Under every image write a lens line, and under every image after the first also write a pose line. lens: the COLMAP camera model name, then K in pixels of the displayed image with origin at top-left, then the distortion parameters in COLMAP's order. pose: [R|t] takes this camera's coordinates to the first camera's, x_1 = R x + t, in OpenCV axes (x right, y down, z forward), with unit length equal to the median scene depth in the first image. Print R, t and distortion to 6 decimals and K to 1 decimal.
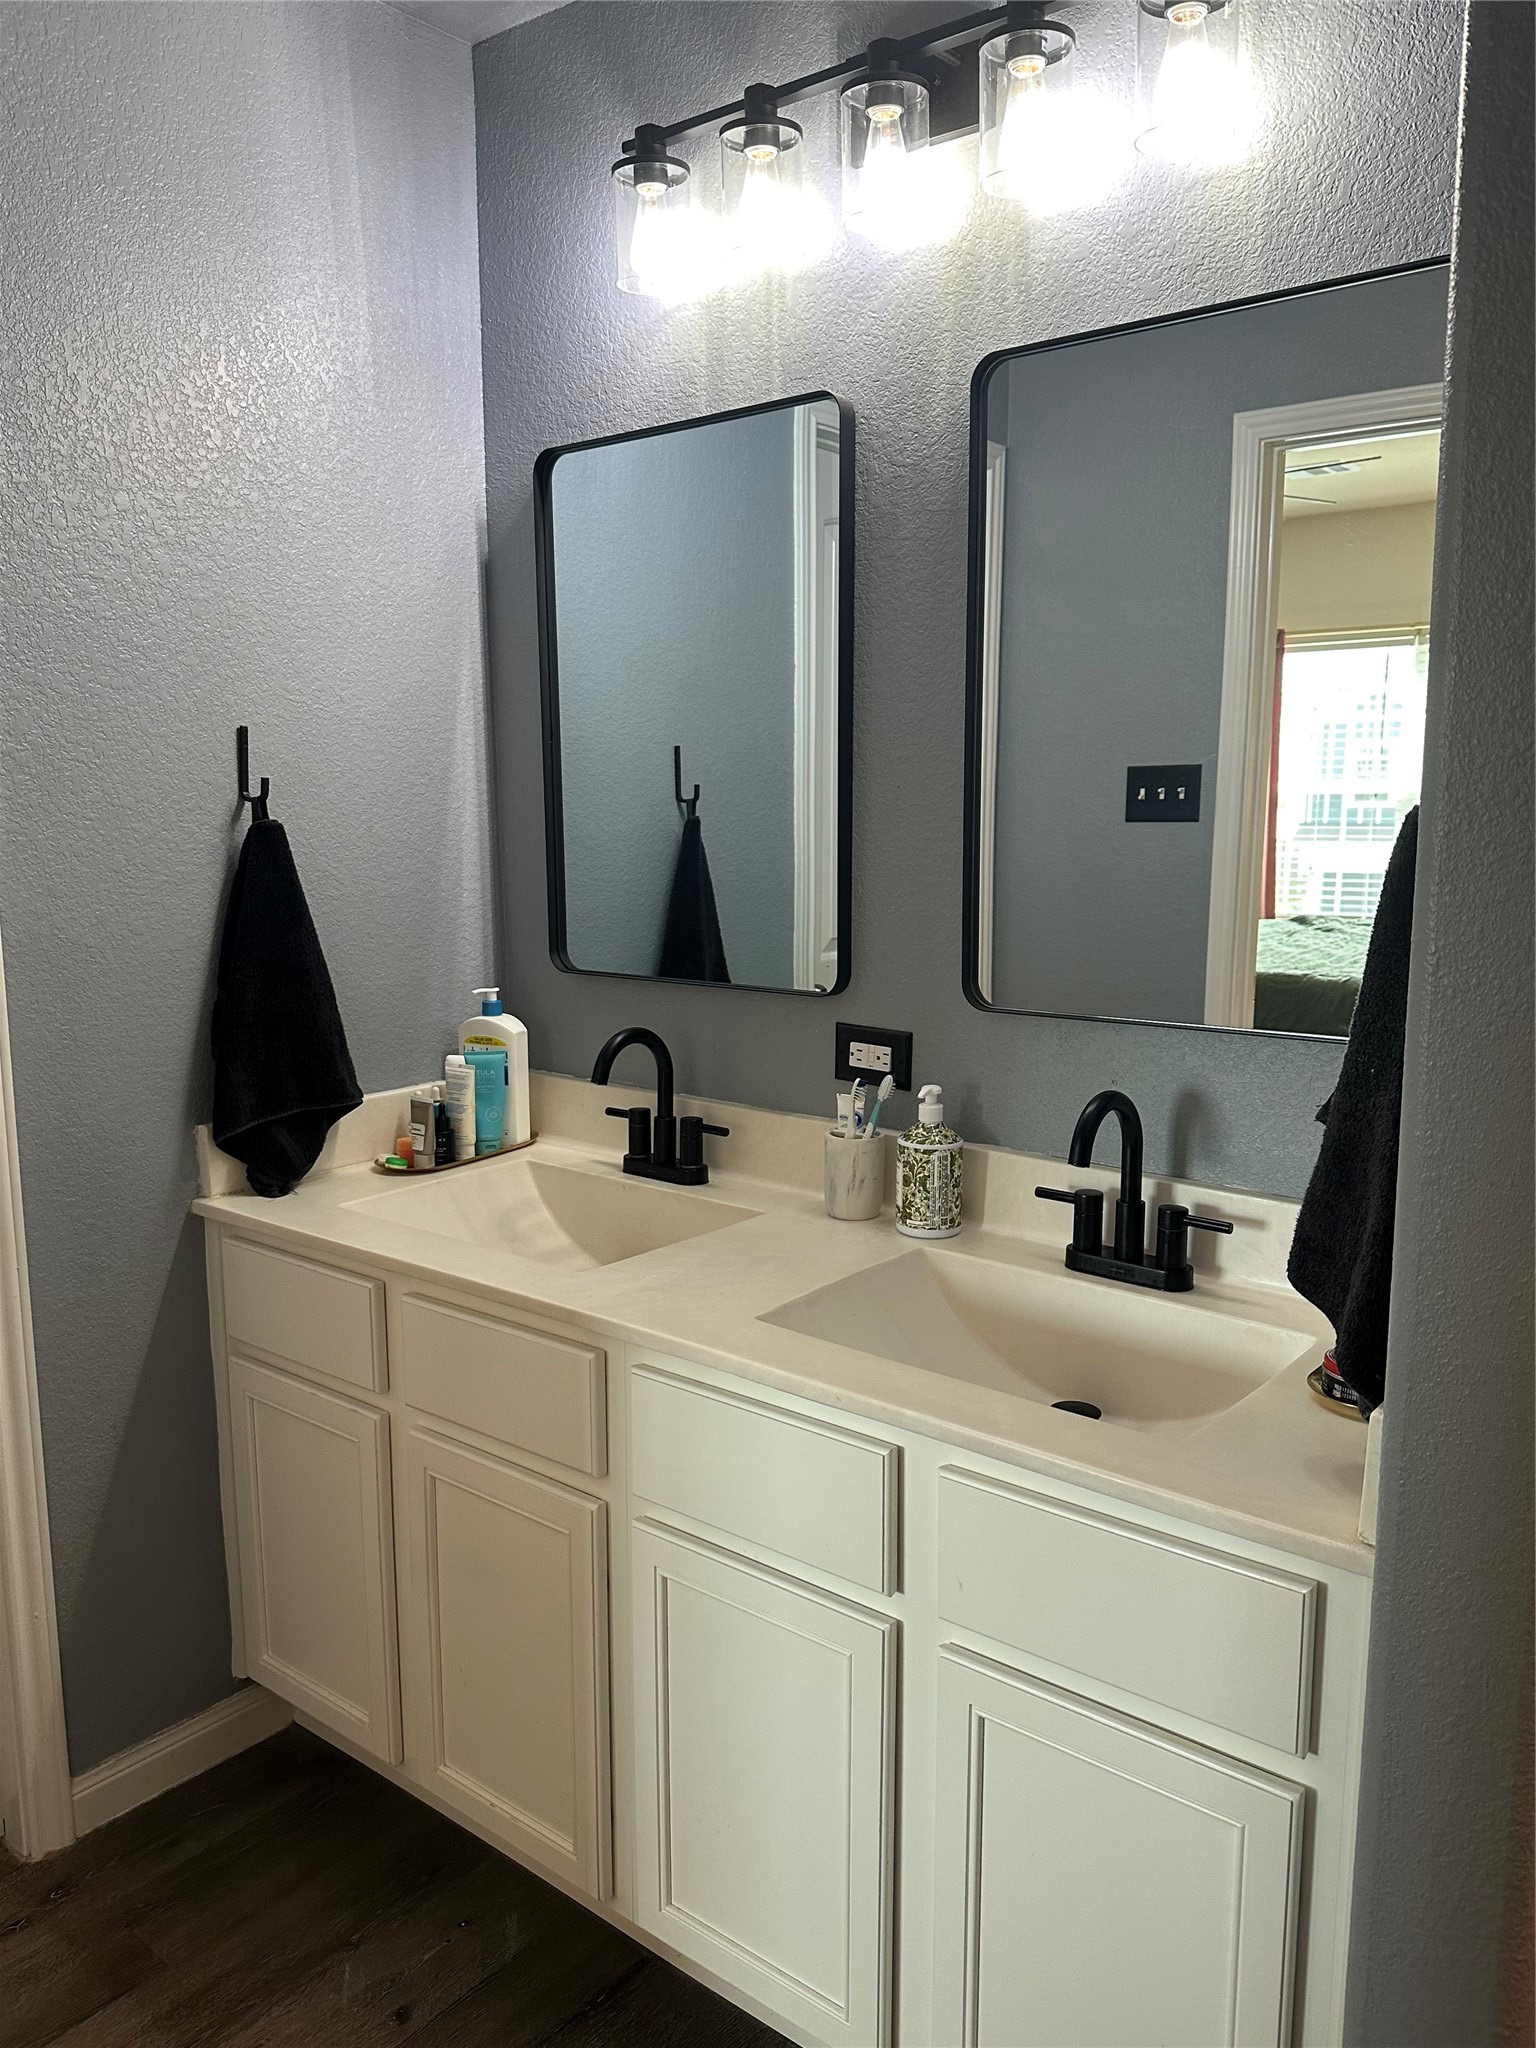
lens RADIAL K [[1492.7, 0, 768.0], [0, 1492.7, 1024.0], [0, 0, 1]] dist [0.011663, -0.046037]
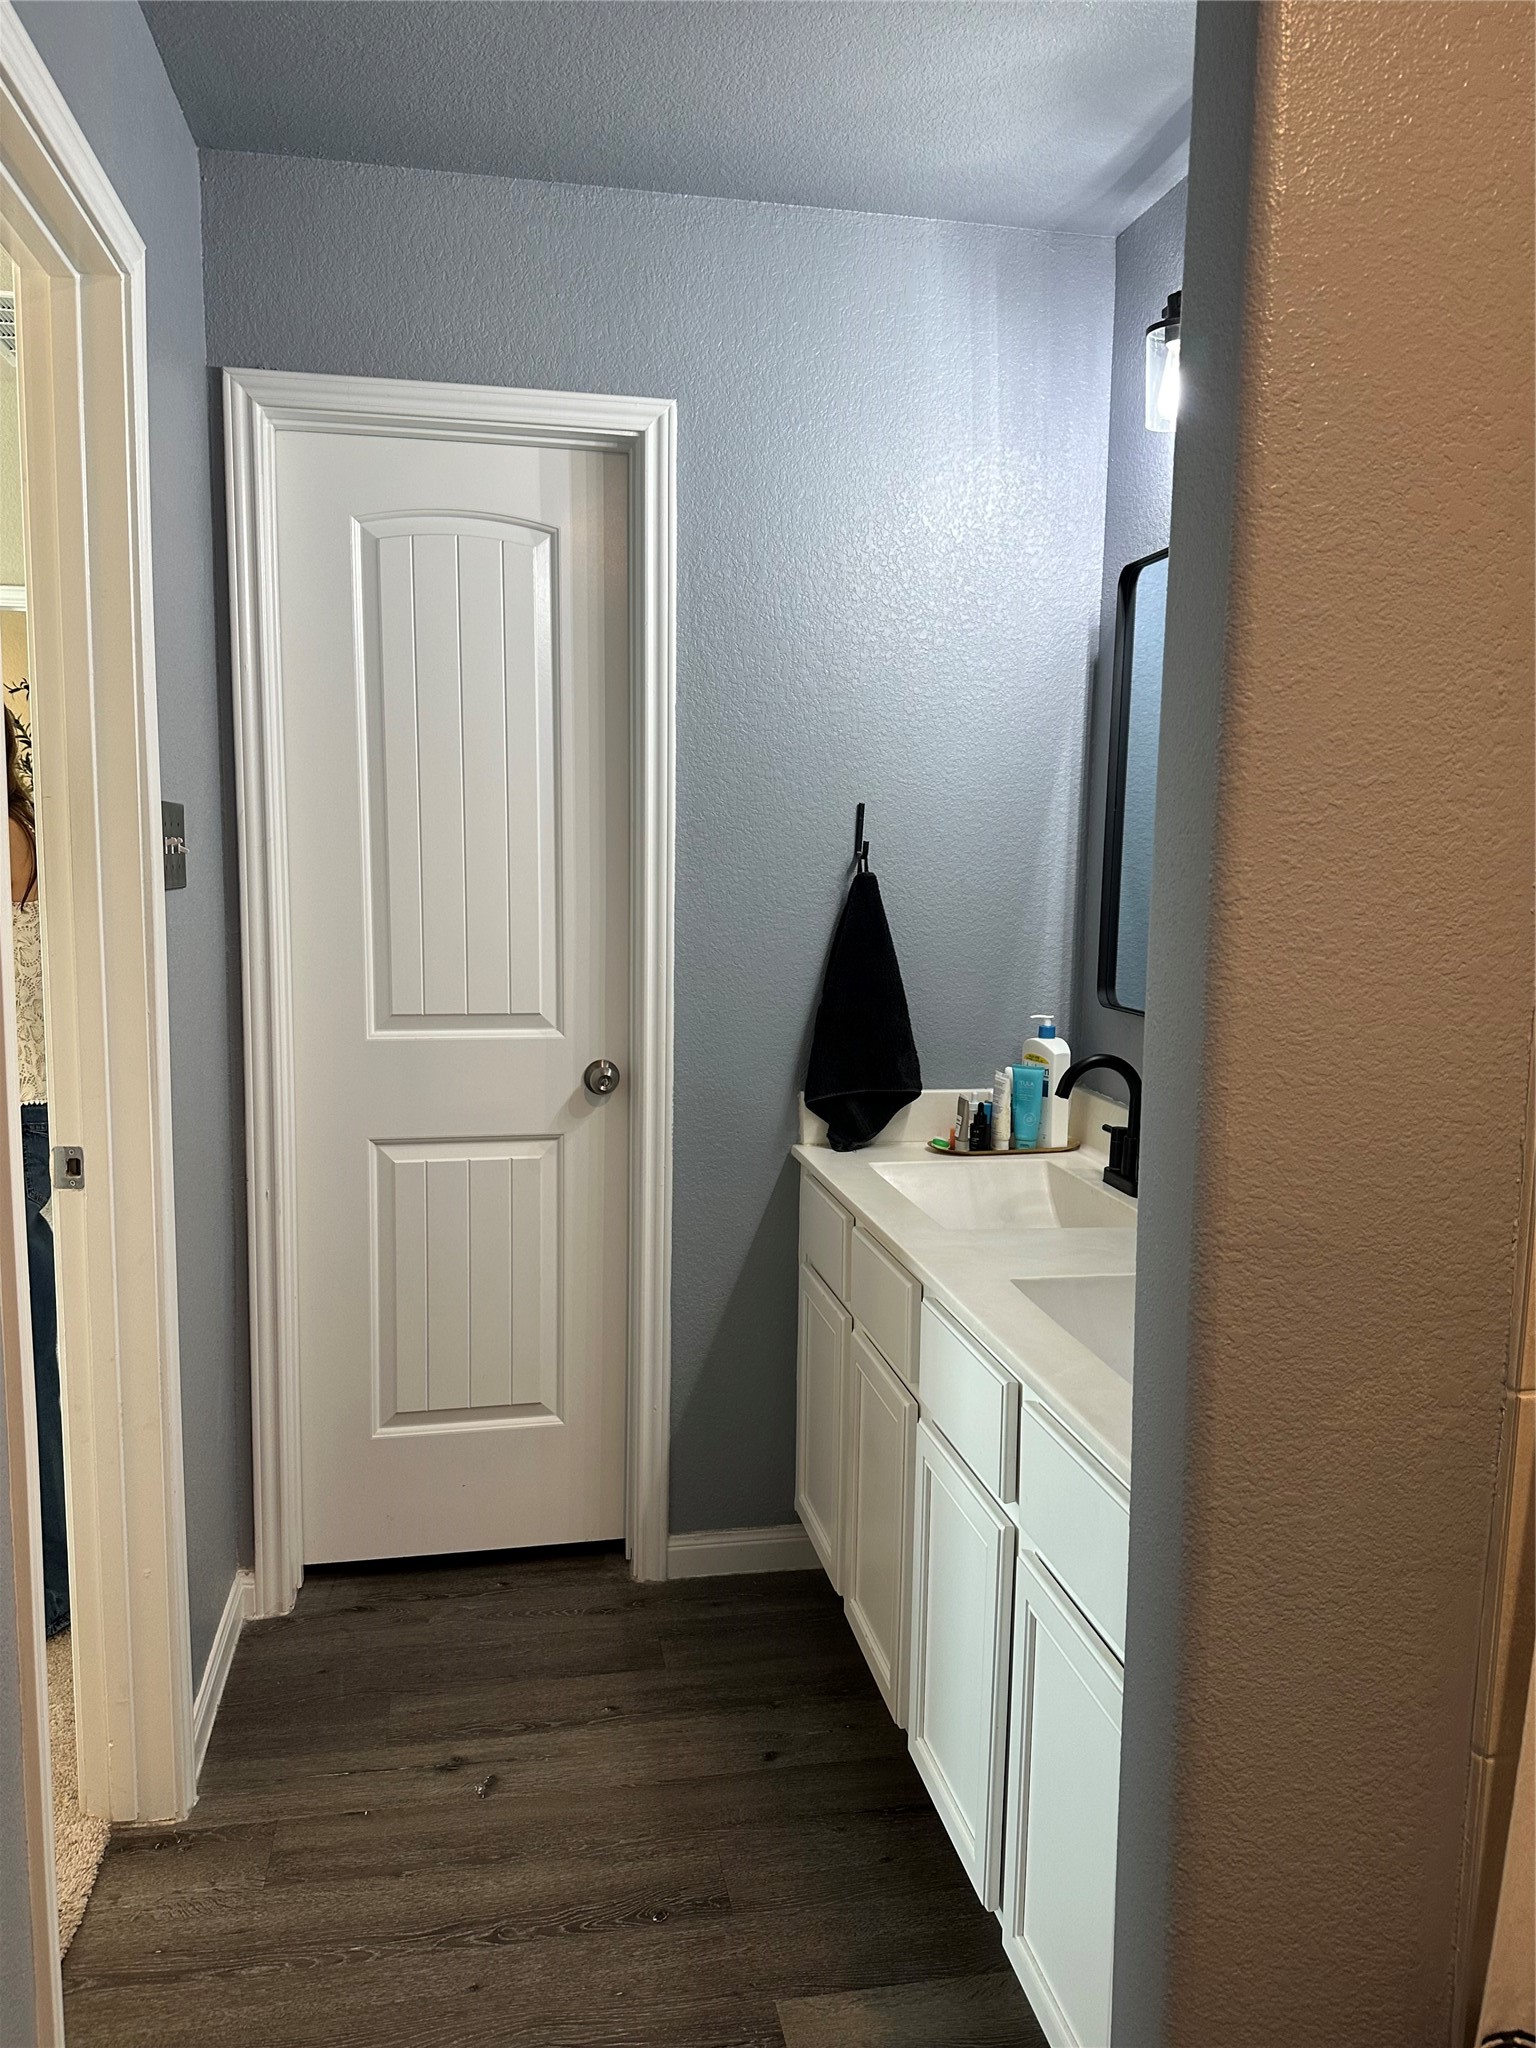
lens RADIAL K [[1492.7, 0, 768.0], [0, 1492.7, 1024.0], [0, 0, 1]] dist [0.011663, -0.046037]
pose [[0.754471, 0.088192, -0.650381, 0.453285], [-0.113339, 0.993551, 0.003248, 0.004787], [0.646473, 0.071263, 0.759601, -0.058747]]
